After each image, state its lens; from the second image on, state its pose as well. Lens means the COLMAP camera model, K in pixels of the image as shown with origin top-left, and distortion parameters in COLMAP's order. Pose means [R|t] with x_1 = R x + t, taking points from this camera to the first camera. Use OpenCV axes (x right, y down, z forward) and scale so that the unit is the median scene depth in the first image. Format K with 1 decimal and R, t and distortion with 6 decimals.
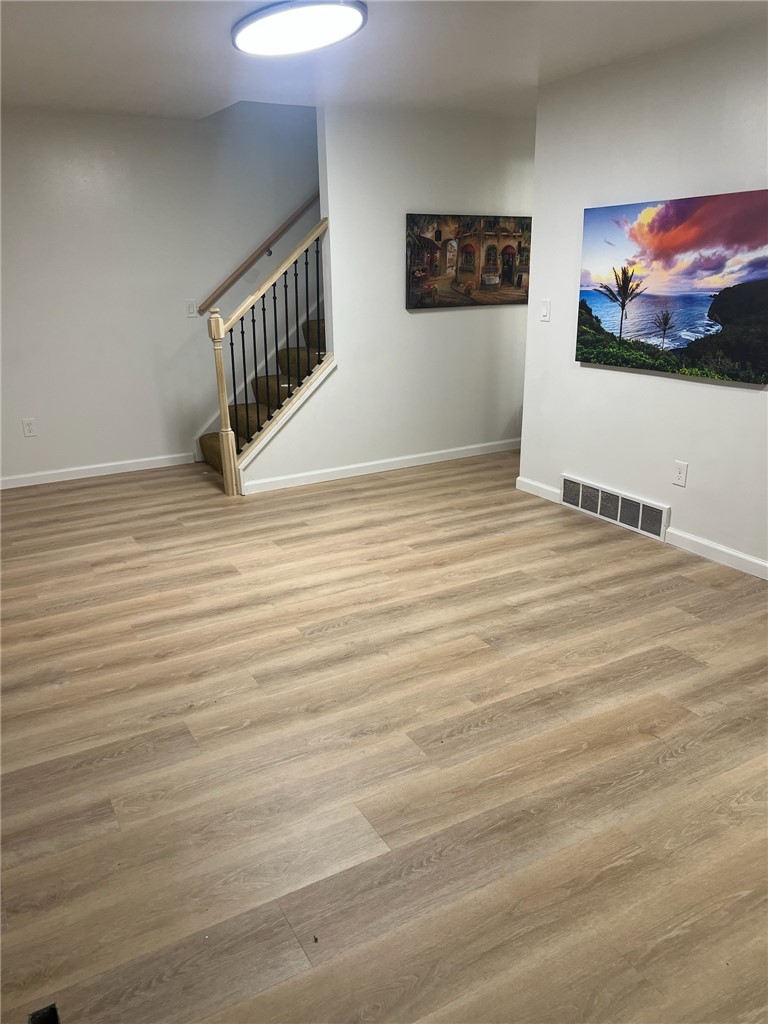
lens RADIAL K [[782.4, 0, 357.3], [0, 782.4, 494.0], [0, 0, 1]] dist [0.057032, -0.005512]
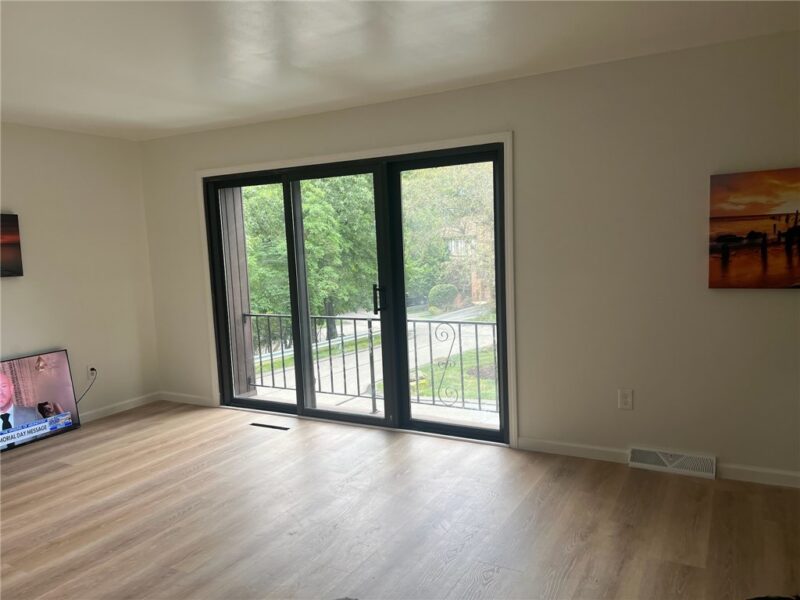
lens RADIAL K [[599.2, 0, 400.0], [0, 599.2, 300.0], [0, 0, 1]] dist [0.003460, -0.005326]
pose [[-0.833004, 0.098507, -0.544427, 0.258552], [-0.109309, 0.935324, 0.336483, -0.384102], [0.542362, 0.339802, -0.768360, 1.360783]]
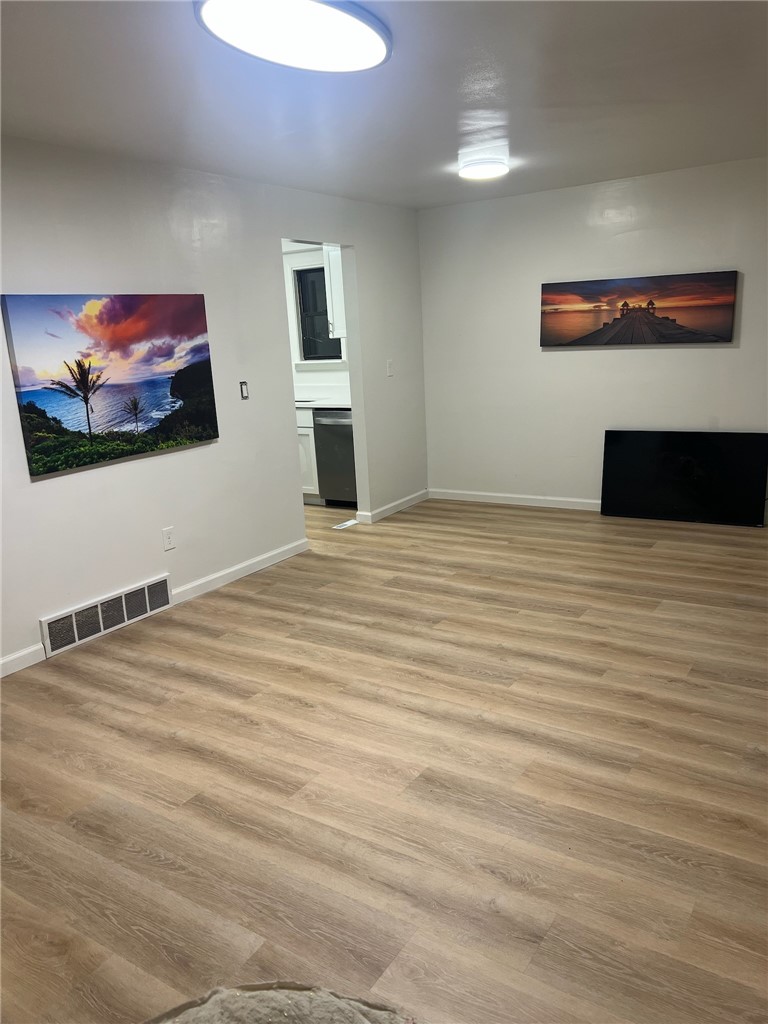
lens RADIAL K [[766.9, 0, 384.0], [0, 766.9, 512.0], [0, 0, 1]] dist [0.003460, -0.005326]
pose [[-0.481530, -0.154734, 0.862662, -0.674219], [0.316490, 0.887174, 0.335792, -0.333835], [-0.817290, 0.434718, -0.378229, 1.184020]]
